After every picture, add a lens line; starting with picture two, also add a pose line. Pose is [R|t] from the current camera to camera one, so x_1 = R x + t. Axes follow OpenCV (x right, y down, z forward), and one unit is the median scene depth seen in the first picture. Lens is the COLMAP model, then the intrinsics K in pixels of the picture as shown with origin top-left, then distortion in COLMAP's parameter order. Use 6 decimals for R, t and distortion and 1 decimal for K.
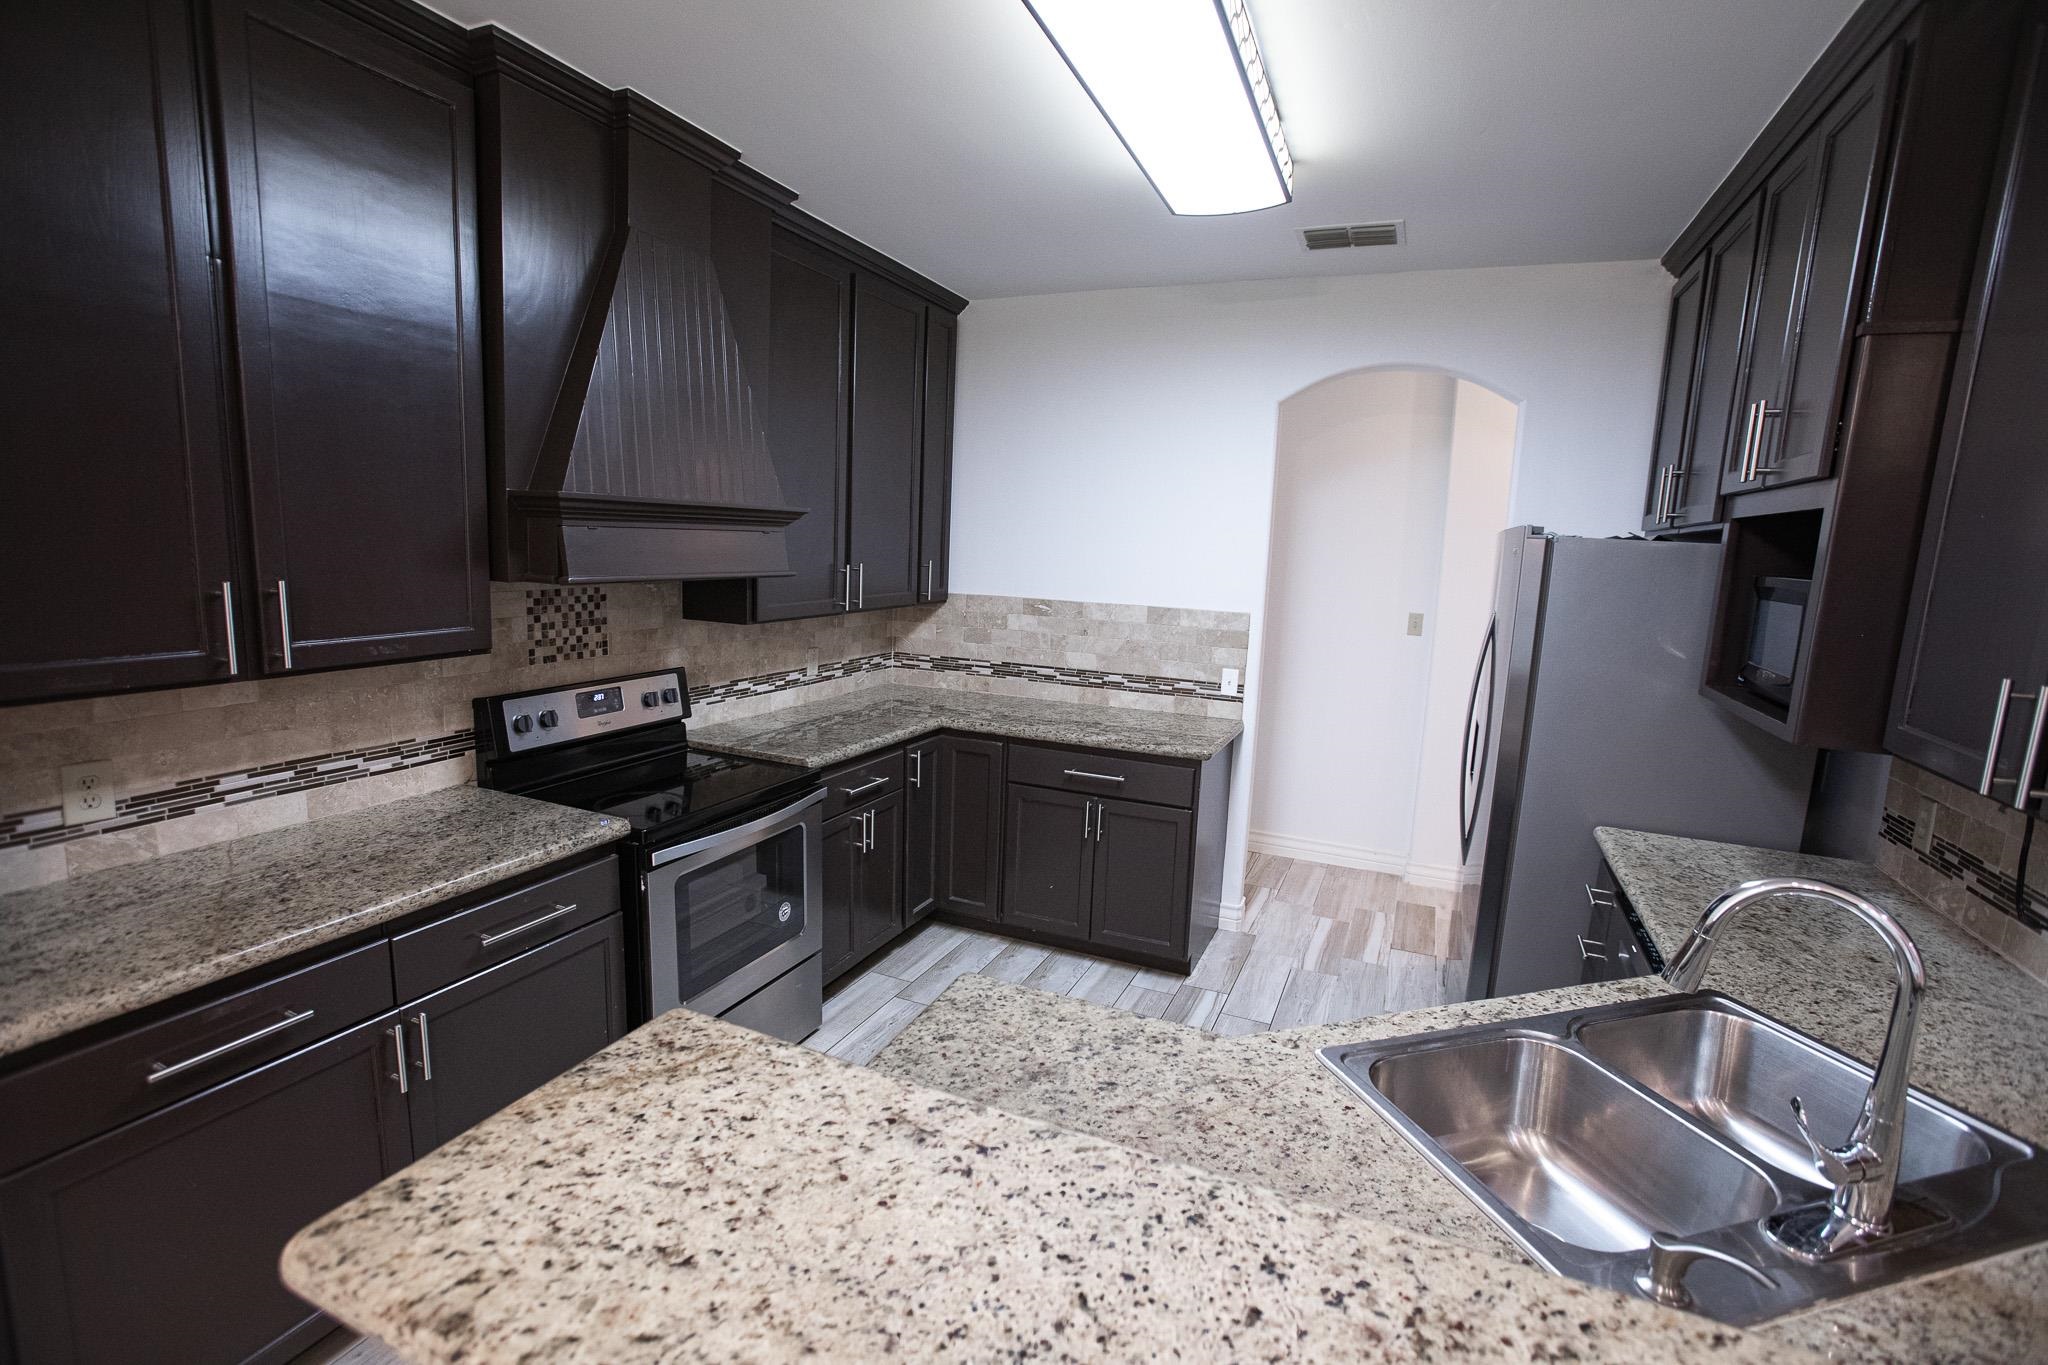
lens RADIAL K [[951.7, 0, 1024.6], [0, 951.7, 679.8], [0, 0, 1]] dist [-0.069955, 0.027421]
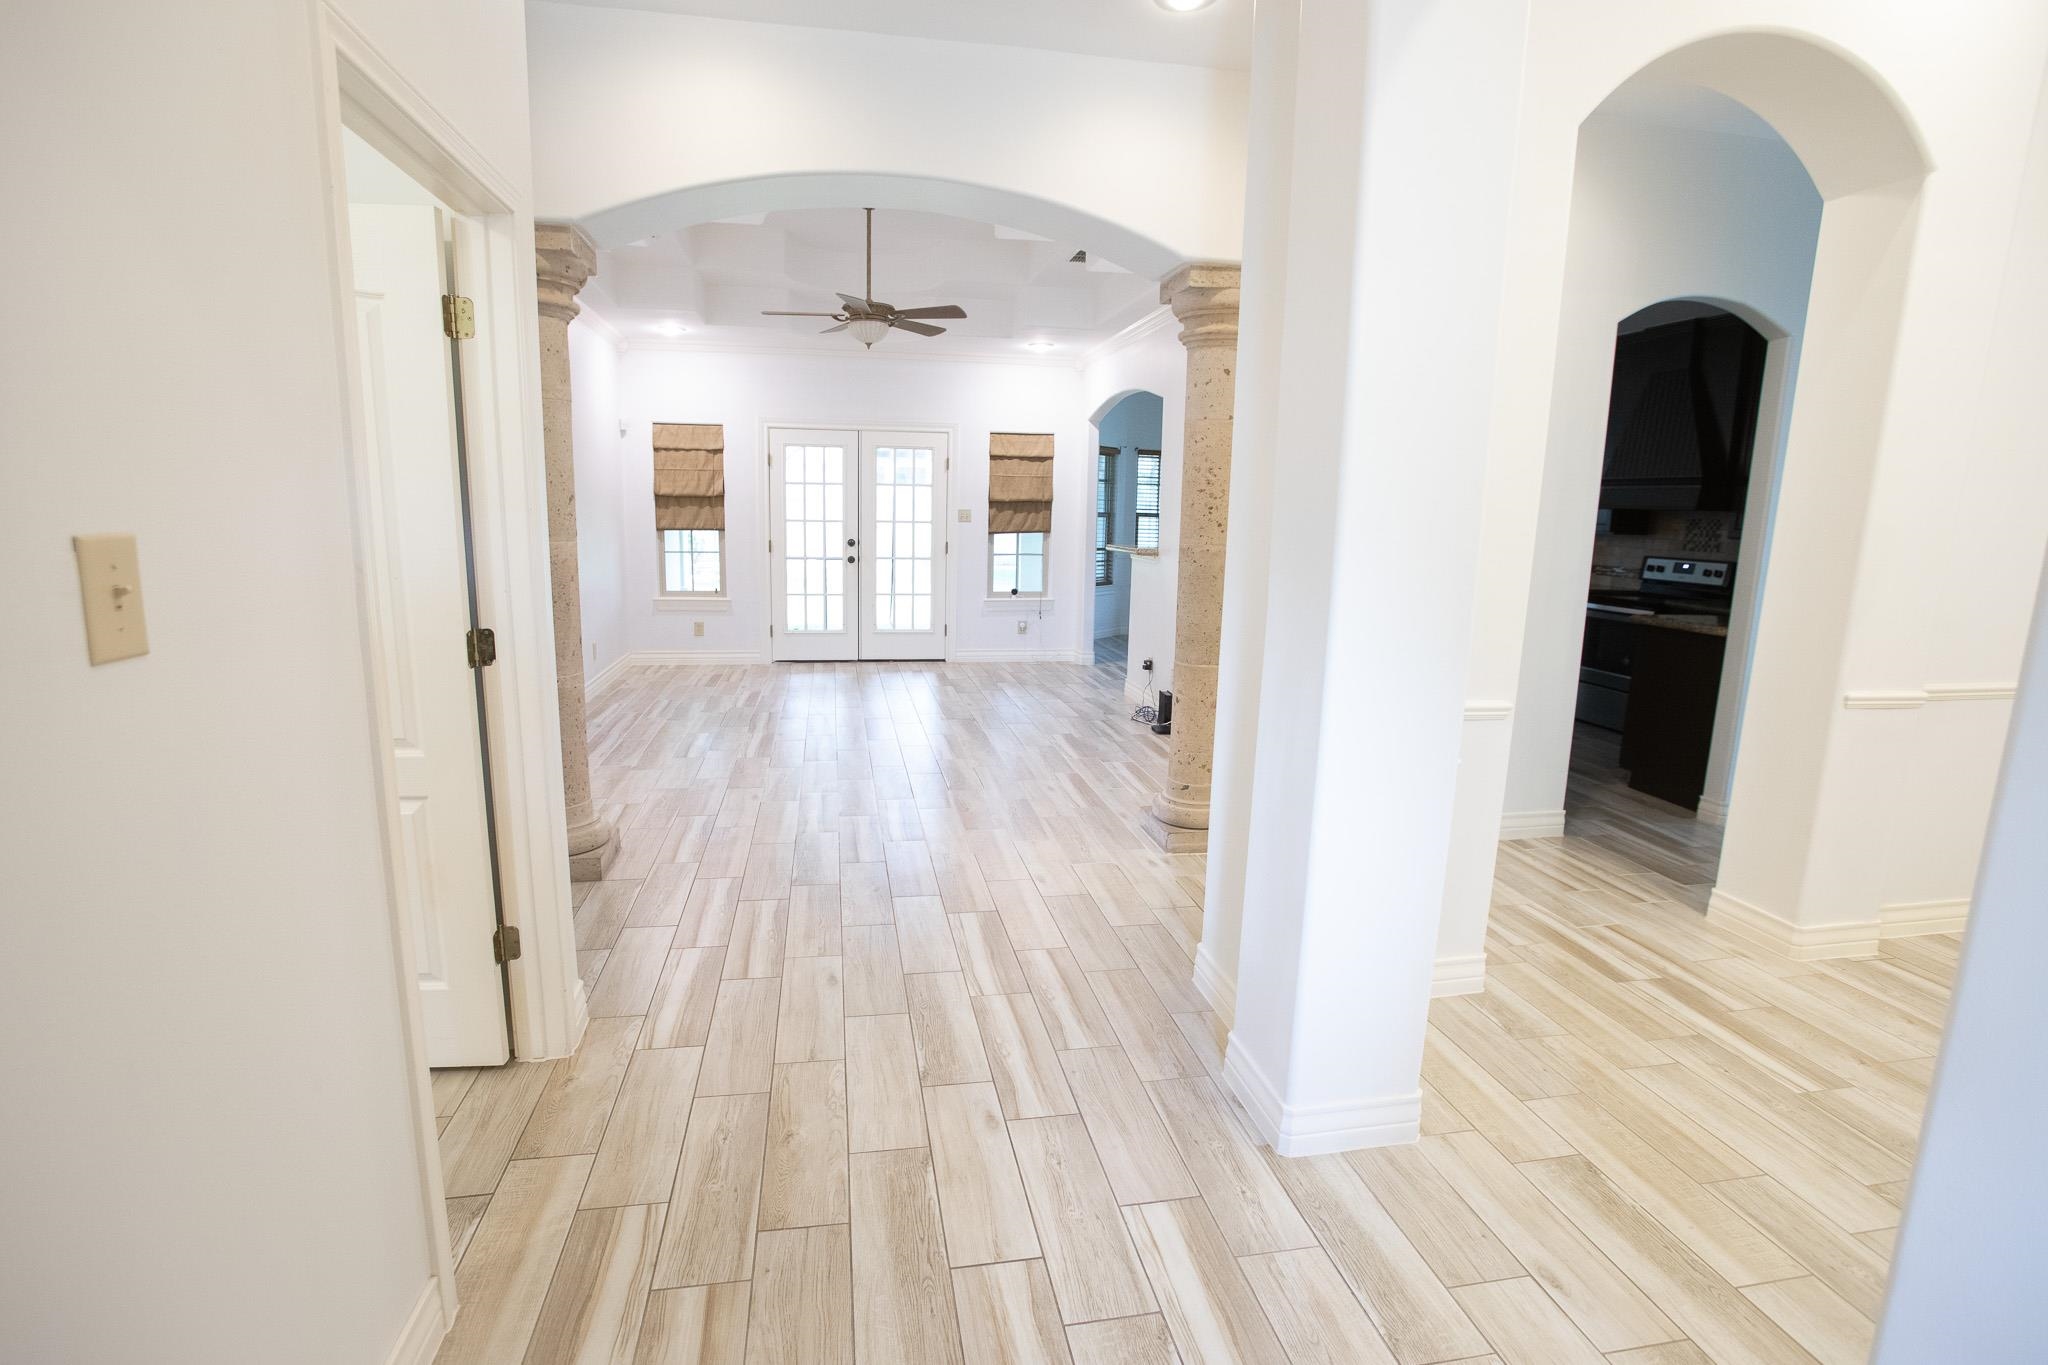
lens RADIAL K [[992.7, 0, 1021.9], [0, 992.7, 680.4], [0, 0, 1]] dist [-0.093431, 0.048725]
pose [[-0.824321, 0.037557, -0.564875, 2.153413], [-0.142091, 0.952131, 0.270658, -0.116521], [0.548000, 0.303373, -0.779526, 1.988685]]
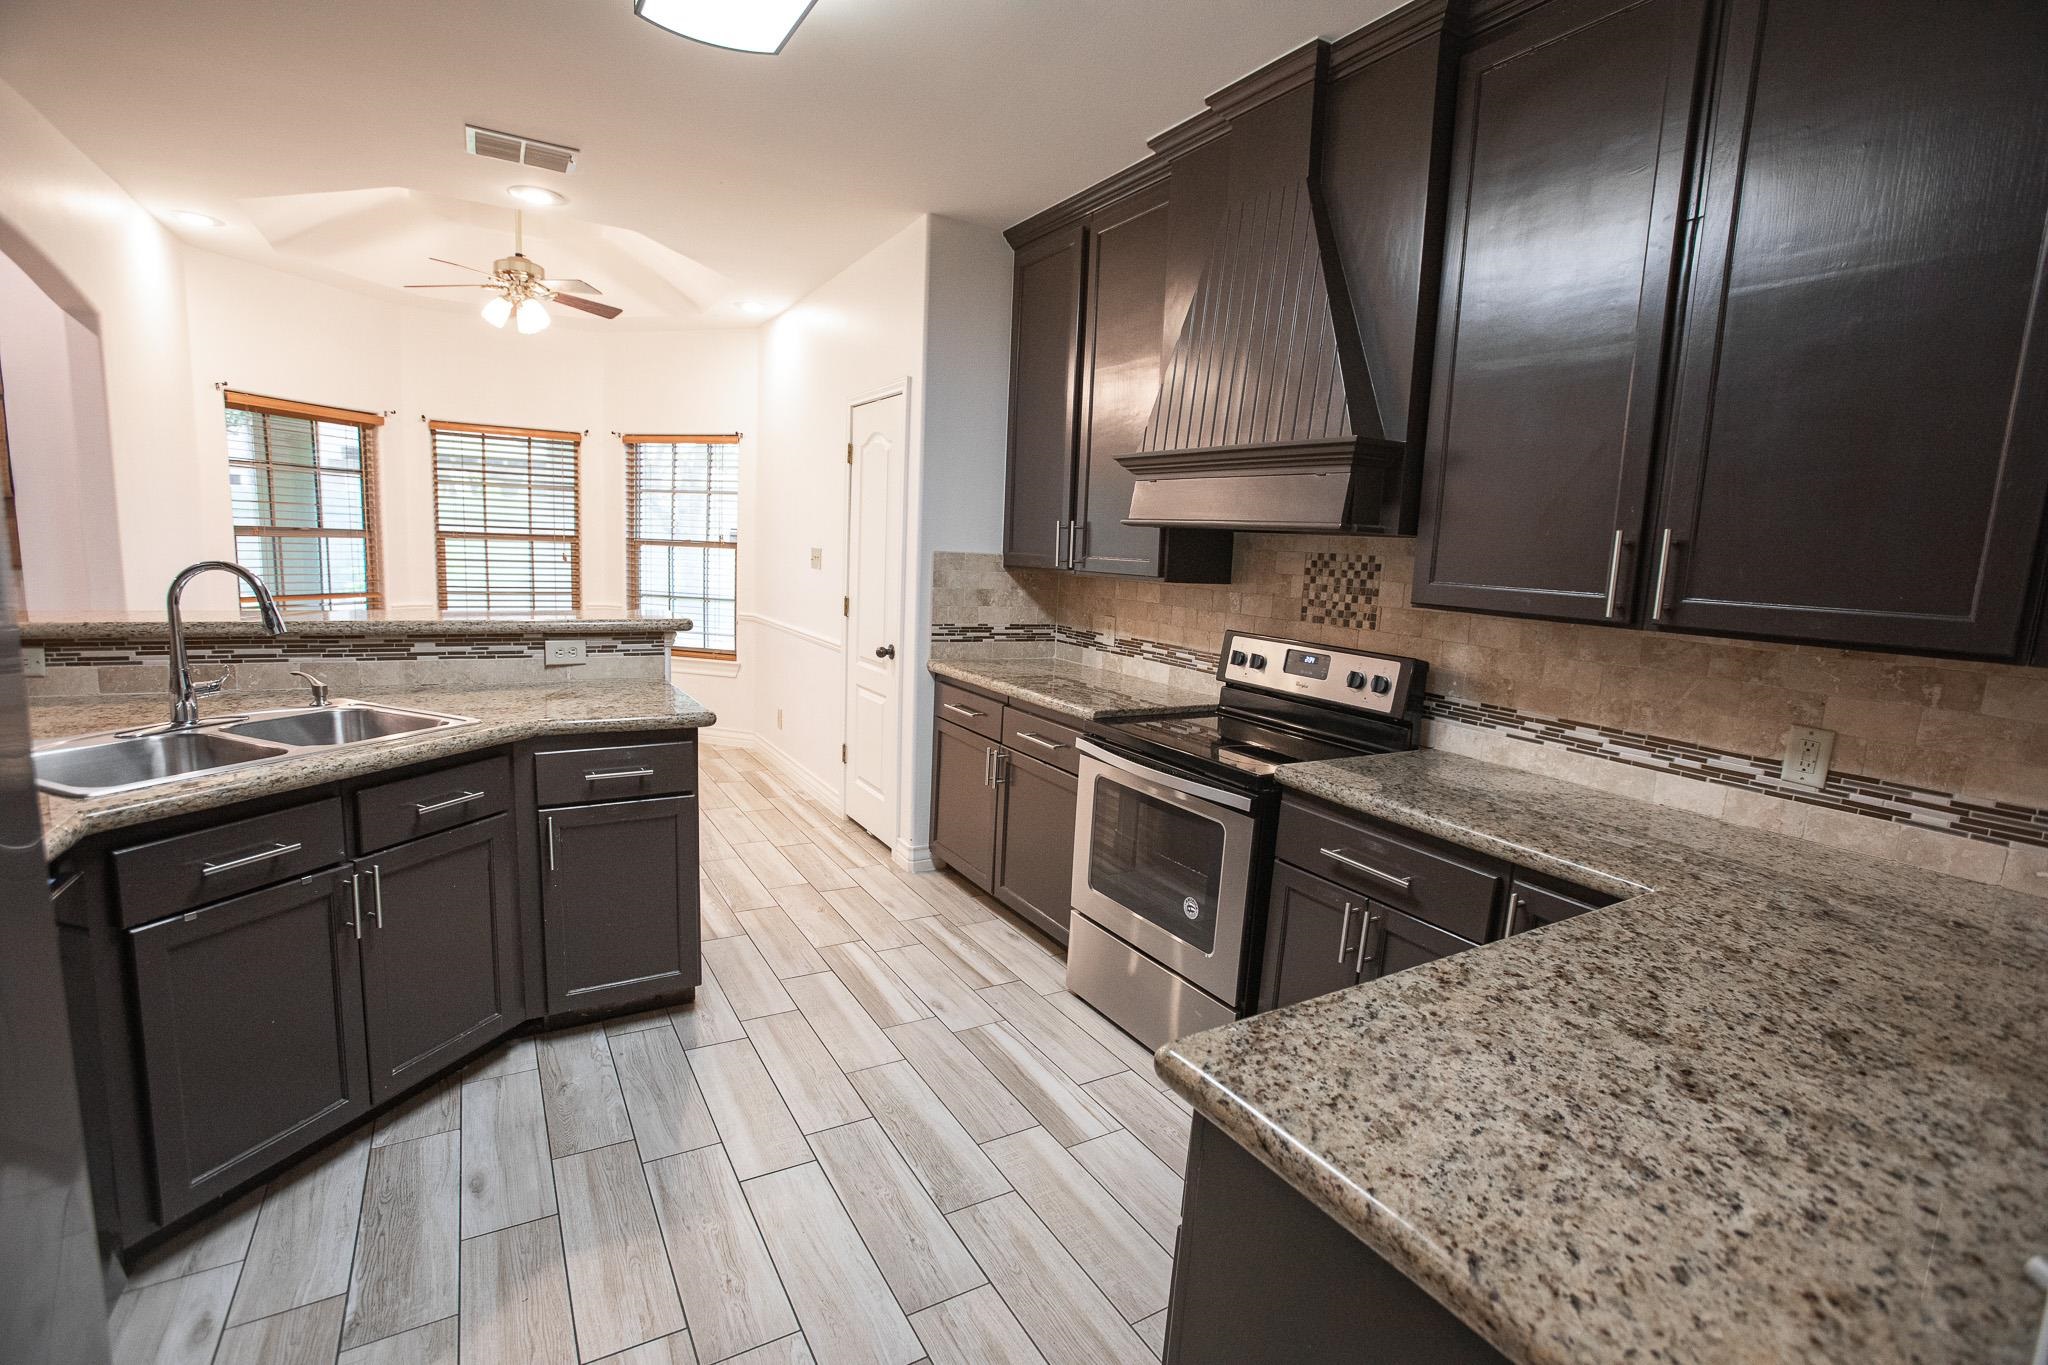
lens RADIAL K [[951.7, 0, 1024.6], [0, 951.7, 679.8], [0, 0, 1]] dist [-0.069955, 0.027421]
pose [[-0.587652, 0.045384, -0.807840, 0.534963], [-0.193687, 0.961507, 0.194911, -0.097885], [0.785590, 0.271008, -0.556241, 1.318558]]
